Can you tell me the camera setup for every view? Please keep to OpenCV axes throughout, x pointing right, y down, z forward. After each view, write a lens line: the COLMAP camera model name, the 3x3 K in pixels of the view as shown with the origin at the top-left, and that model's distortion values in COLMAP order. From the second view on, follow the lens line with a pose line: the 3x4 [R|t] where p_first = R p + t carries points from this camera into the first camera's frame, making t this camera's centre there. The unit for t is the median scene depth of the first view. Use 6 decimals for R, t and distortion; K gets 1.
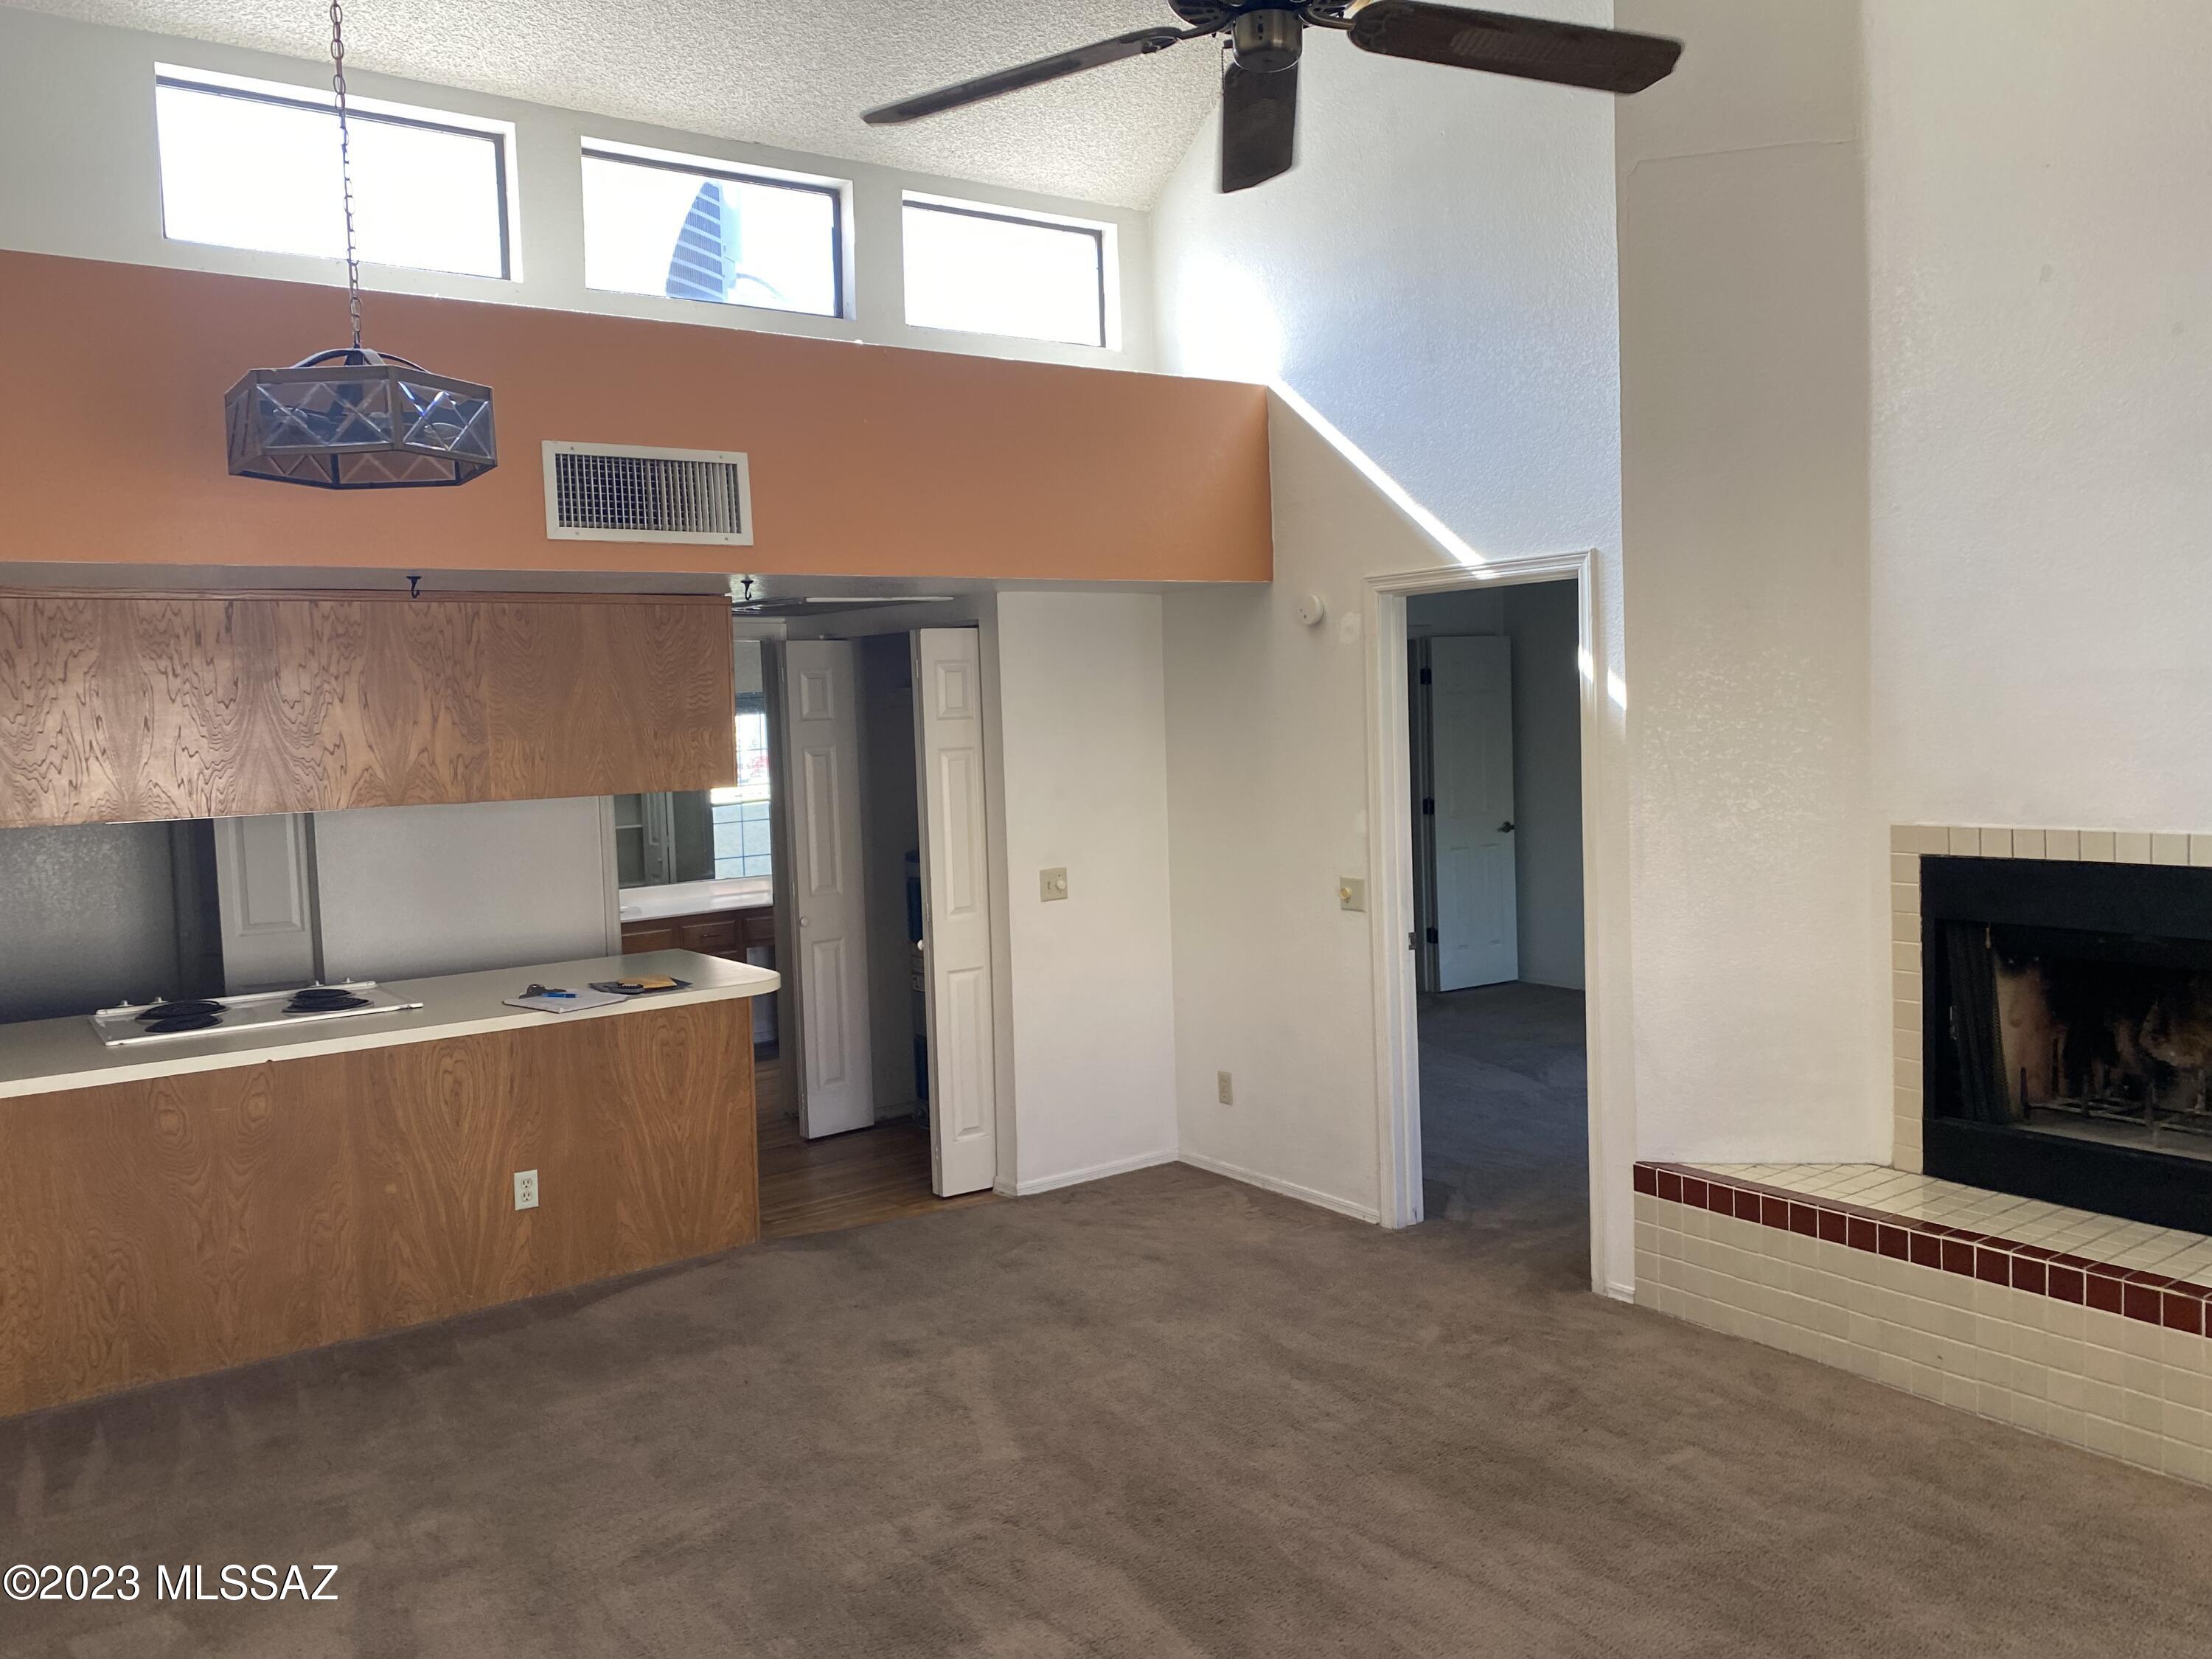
lens RADIAL K [[1683.6, 0, 1109.0], [0, 1683.6, 813.8], [0, 0, 1]] dist [0.010361, -0.003939]
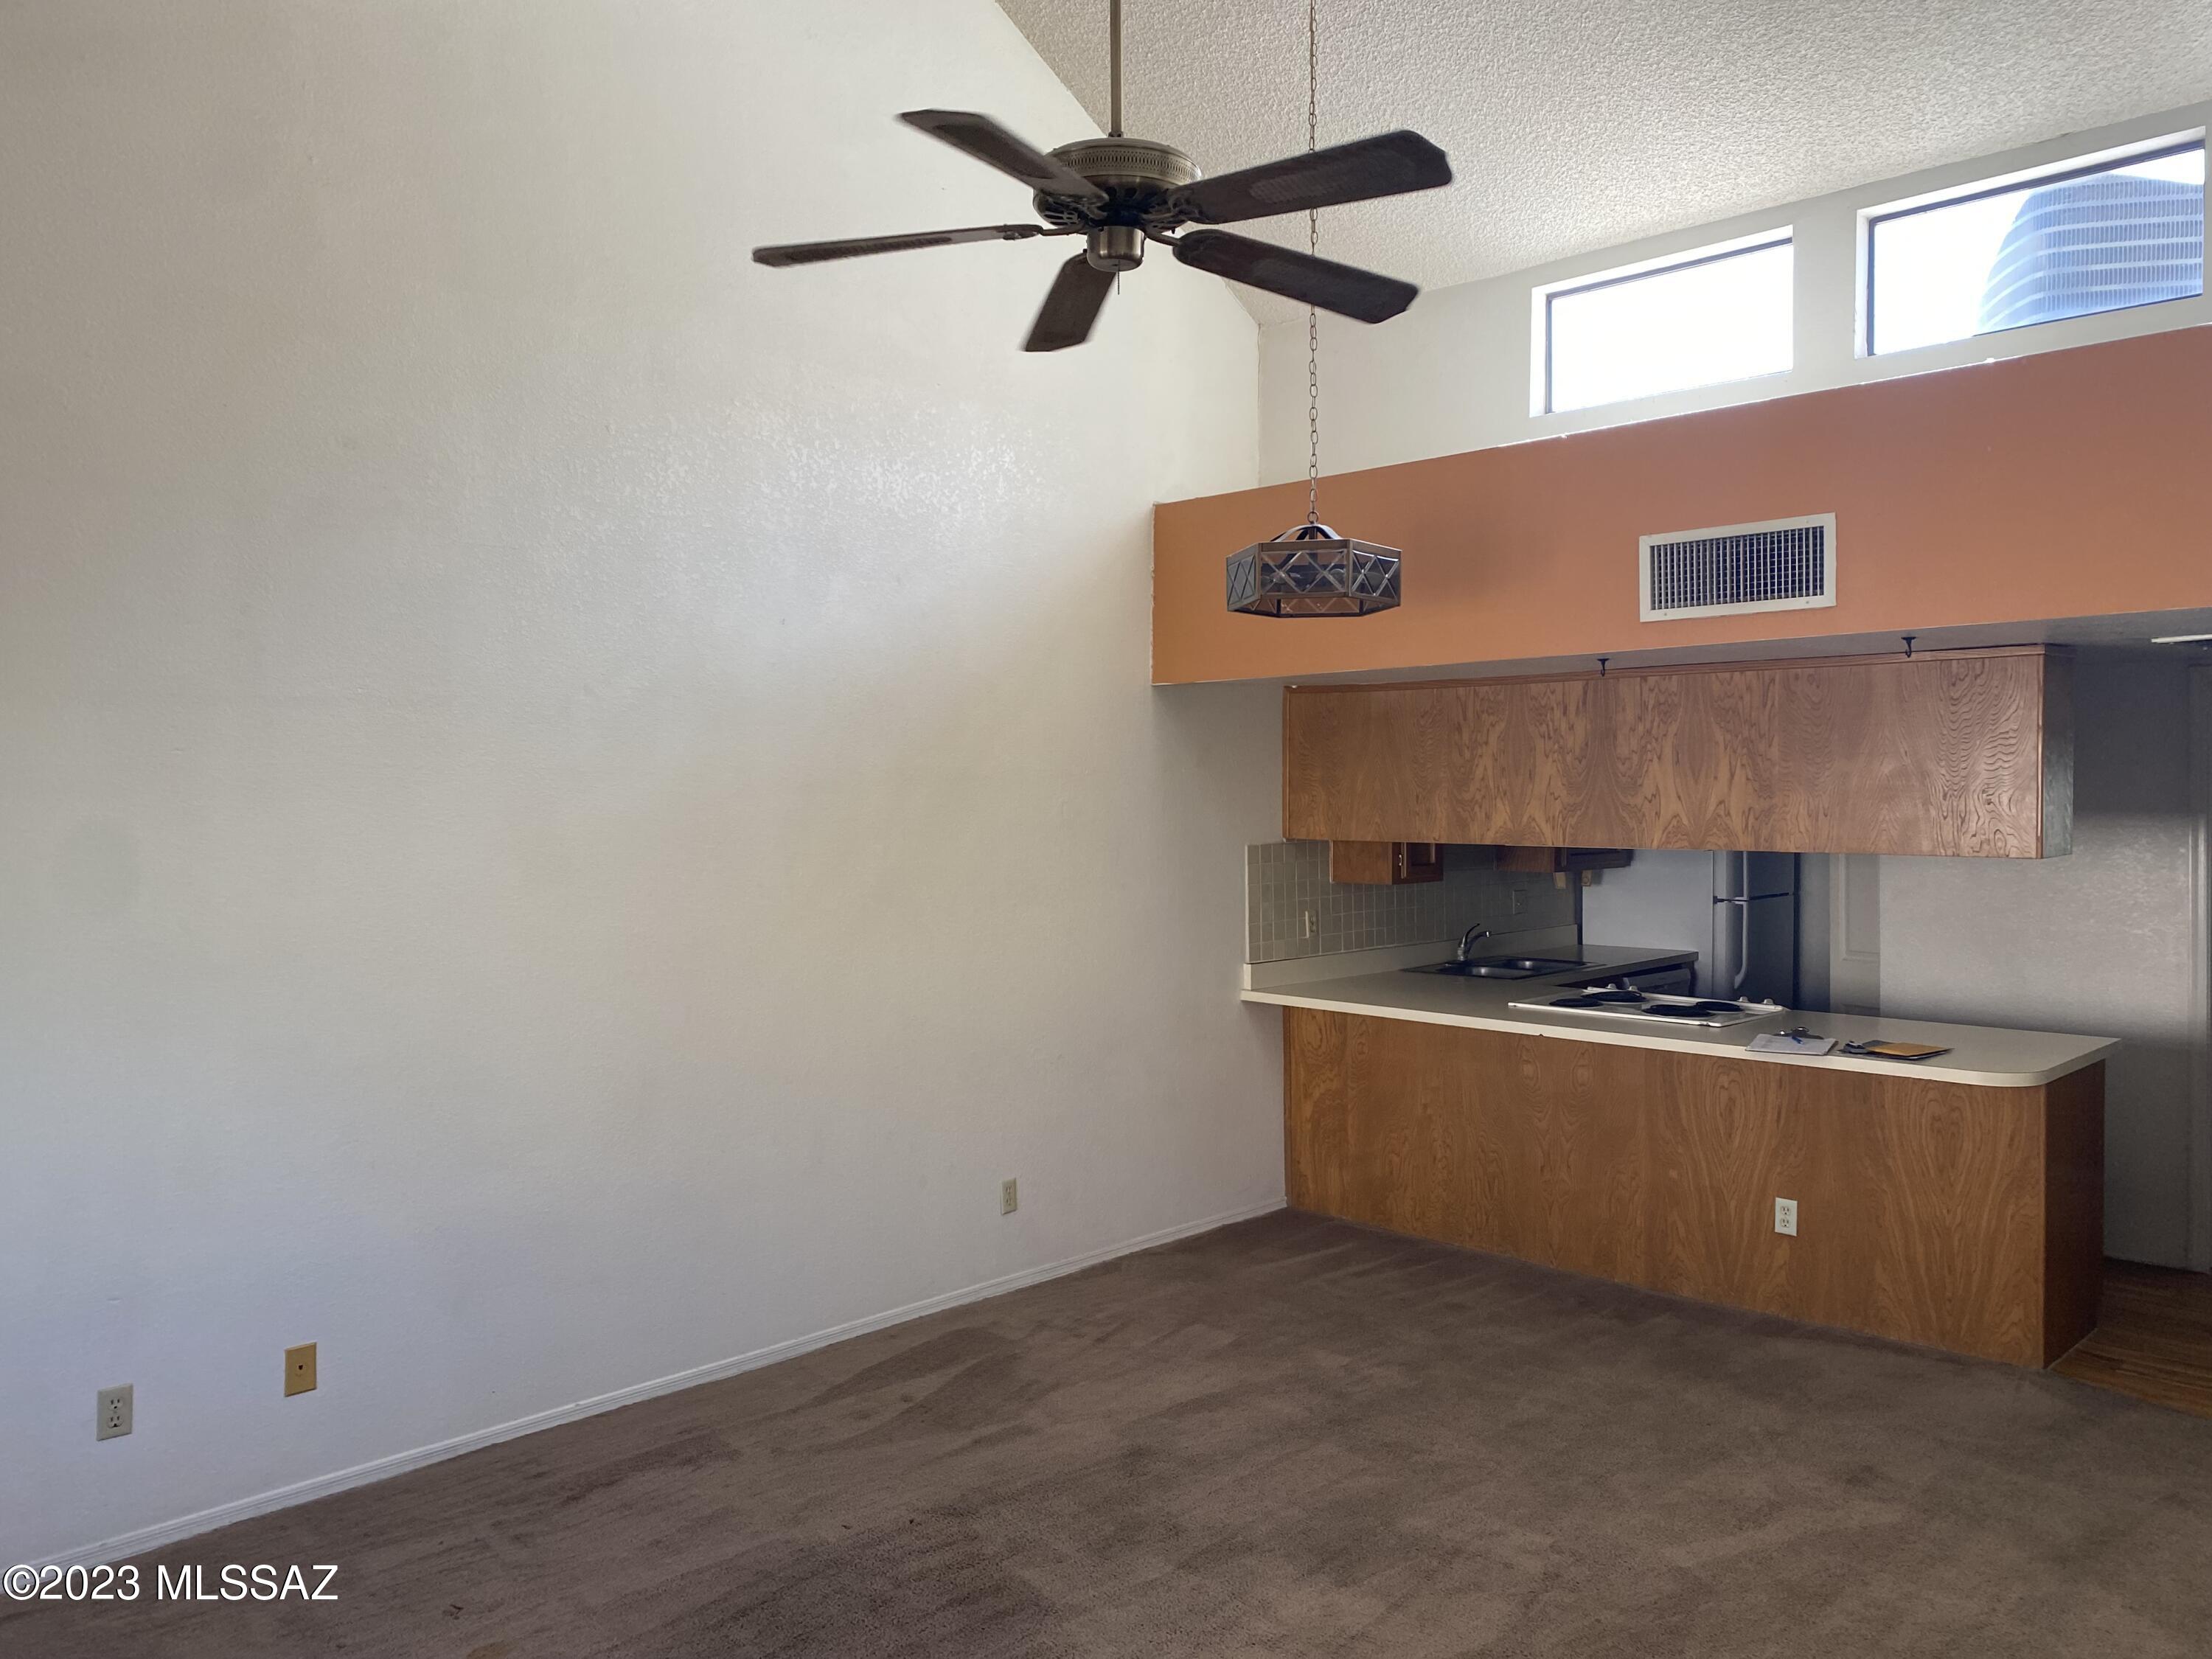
lens RADIAL K [[1683.6, 0, 1105.3], [0, 1683.6, 841.4], [0, 0, 1]] dist [0.010361, -0.003939]
pose [[0.166116, 0.063514, -0.984059, 0.645845], [-0.062735, 0.996583, 0.053732, -0.046448], [0.984109, 0.052809, 0.169533, 0.397105]]
